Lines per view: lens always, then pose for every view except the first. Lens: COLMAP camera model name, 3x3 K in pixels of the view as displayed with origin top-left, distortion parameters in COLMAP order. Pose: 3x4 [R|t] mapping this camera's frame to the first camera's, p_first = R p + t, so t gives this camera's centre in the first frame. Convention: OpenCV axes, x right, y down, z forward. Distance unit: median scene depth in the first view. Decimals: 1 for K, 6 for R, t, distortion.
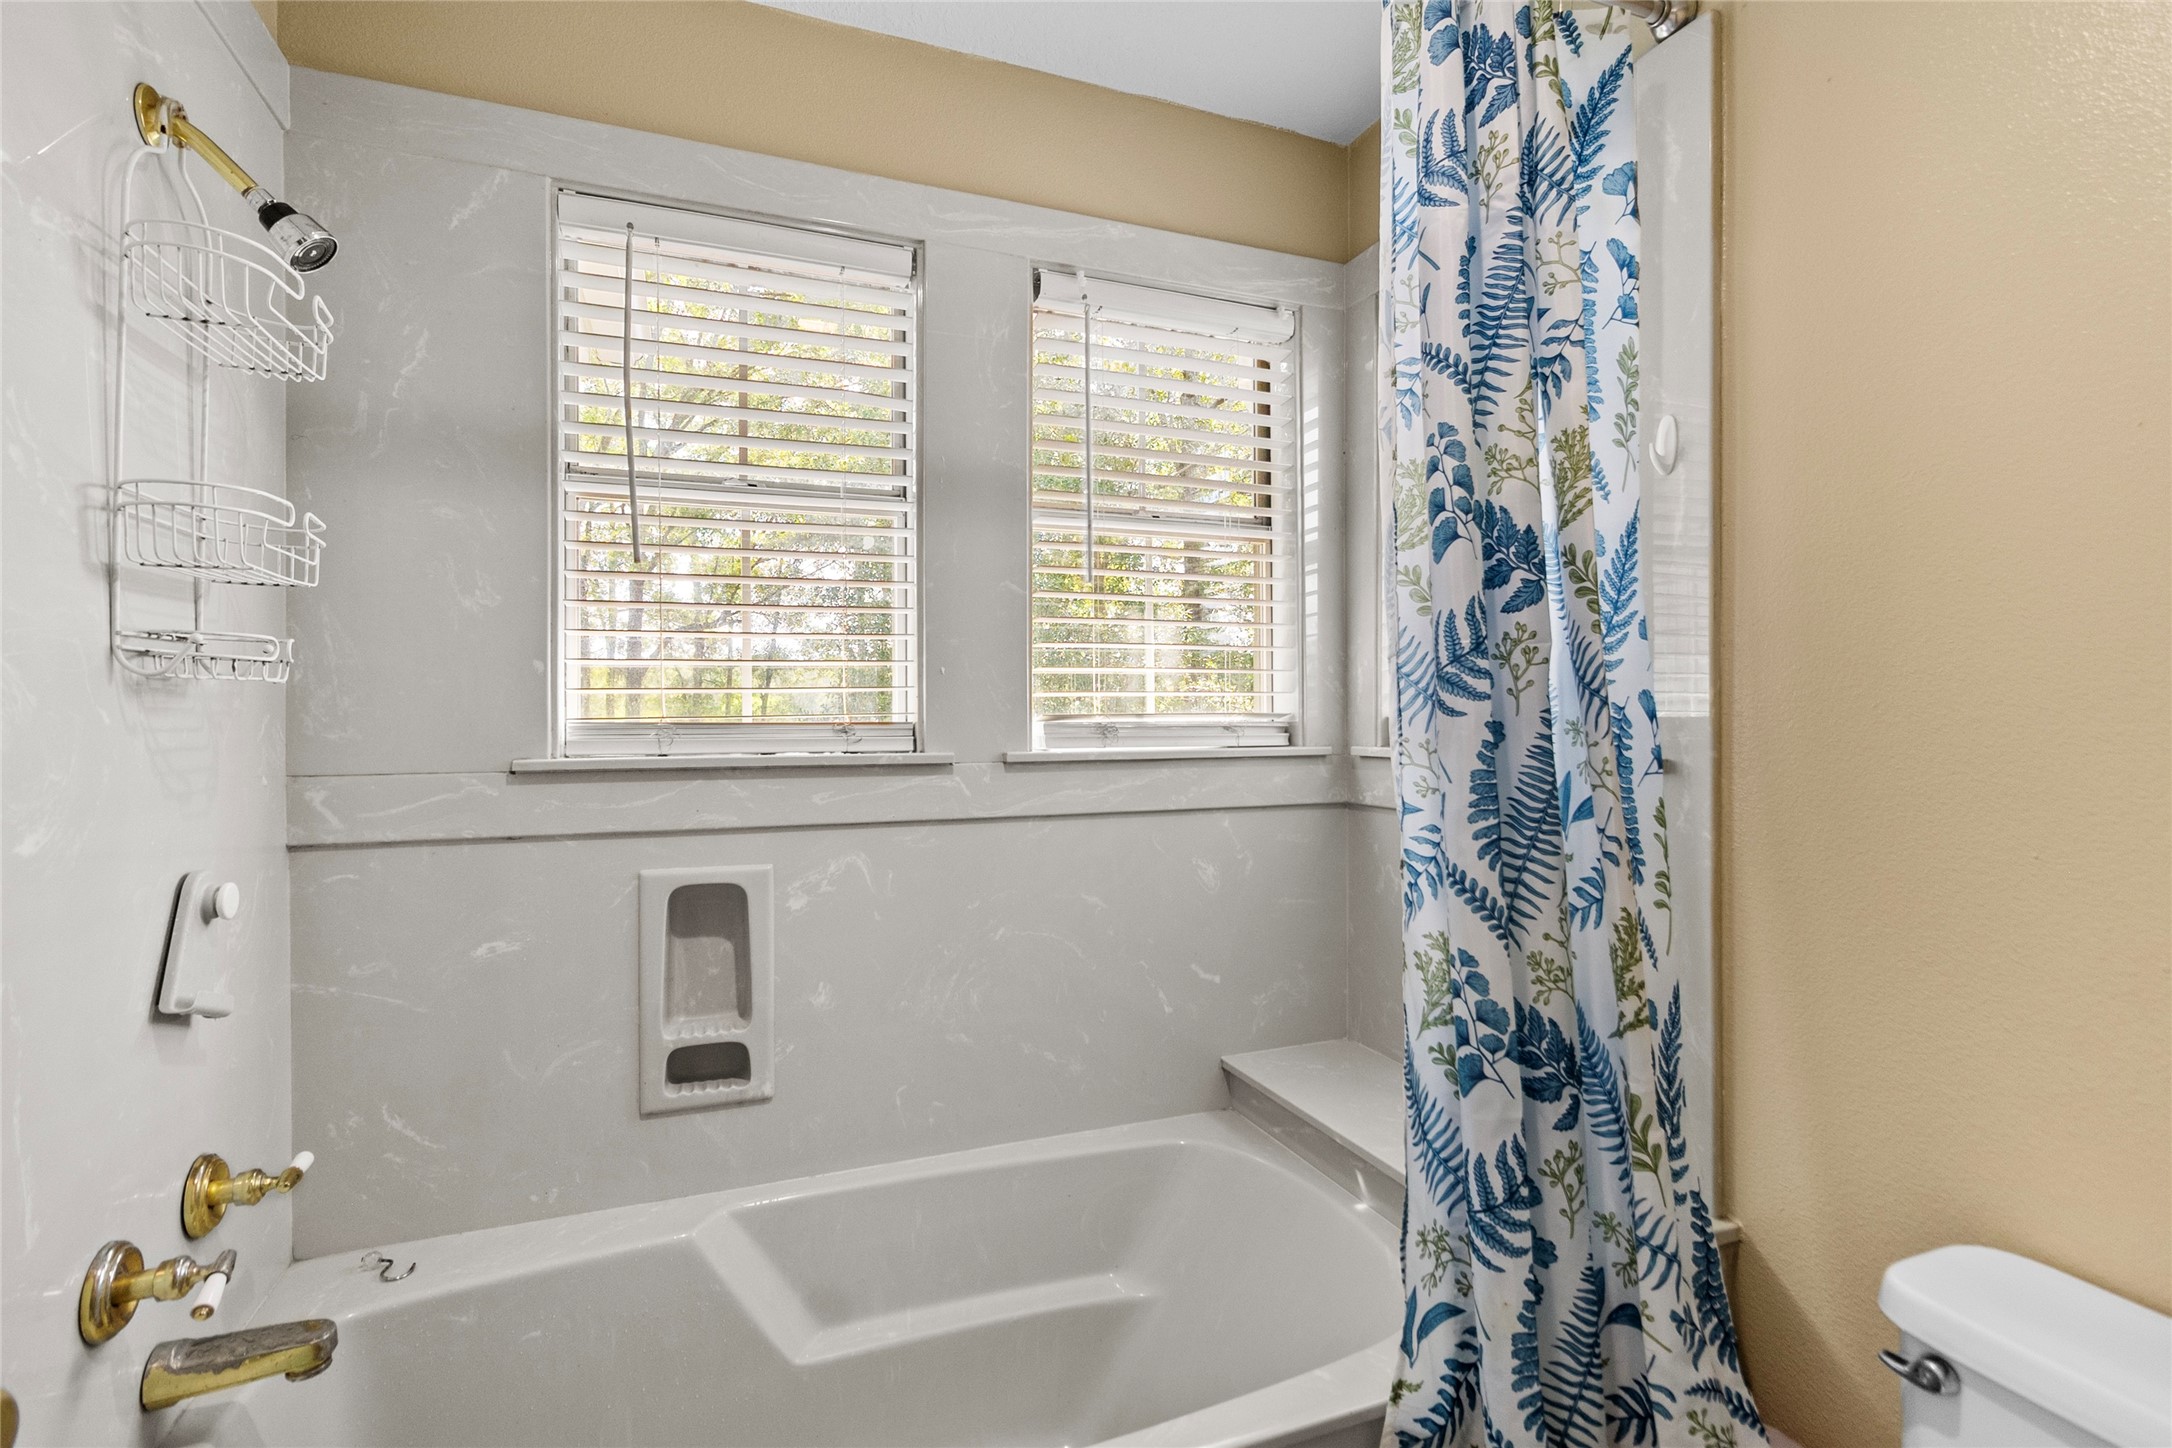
lens RADIAL K [[996.4, 0, 1085.3], [0, 996.4, 713.3], [0, 0, 1]] dist [-0.000323, -0.000141]
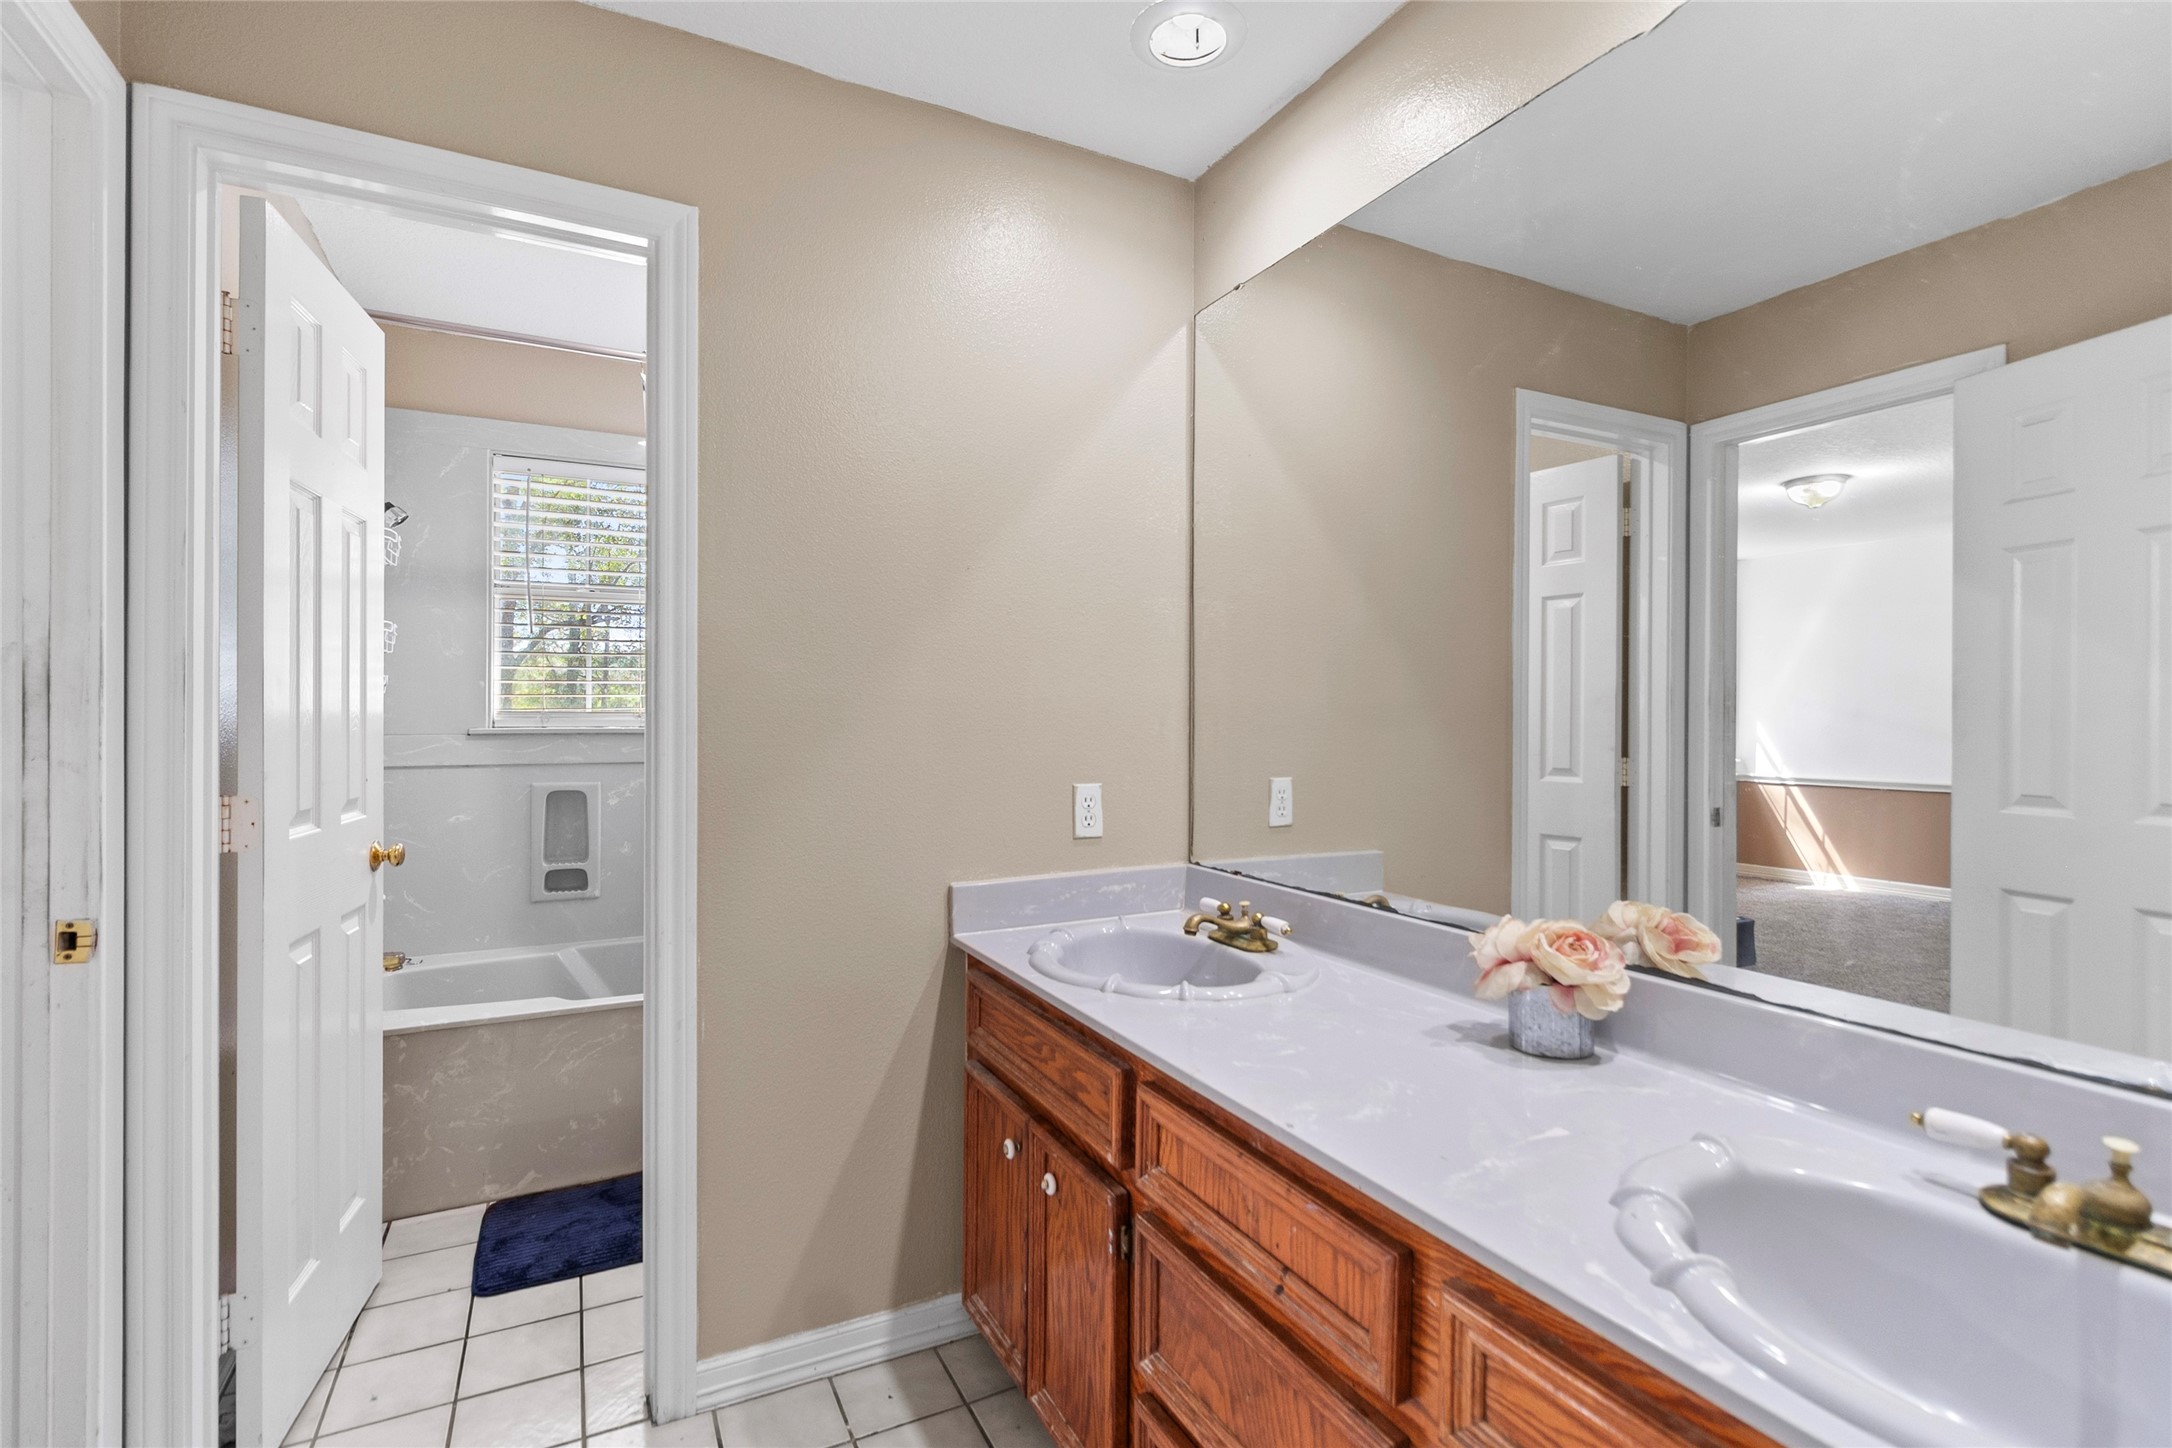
lens RADIAL K [[996.4, 0, 1085.3], [0, 996.4, 713.3], [0, 0, 1]] dist [-0.000323, -0.000141]
pose [[0.994532, 0.007395, 0.104175, 0.465201], [-0.007355, 0.999973, -0.000766, 0.006761], [-0.104178, -0.000004, 0.994559, -1.141712]]
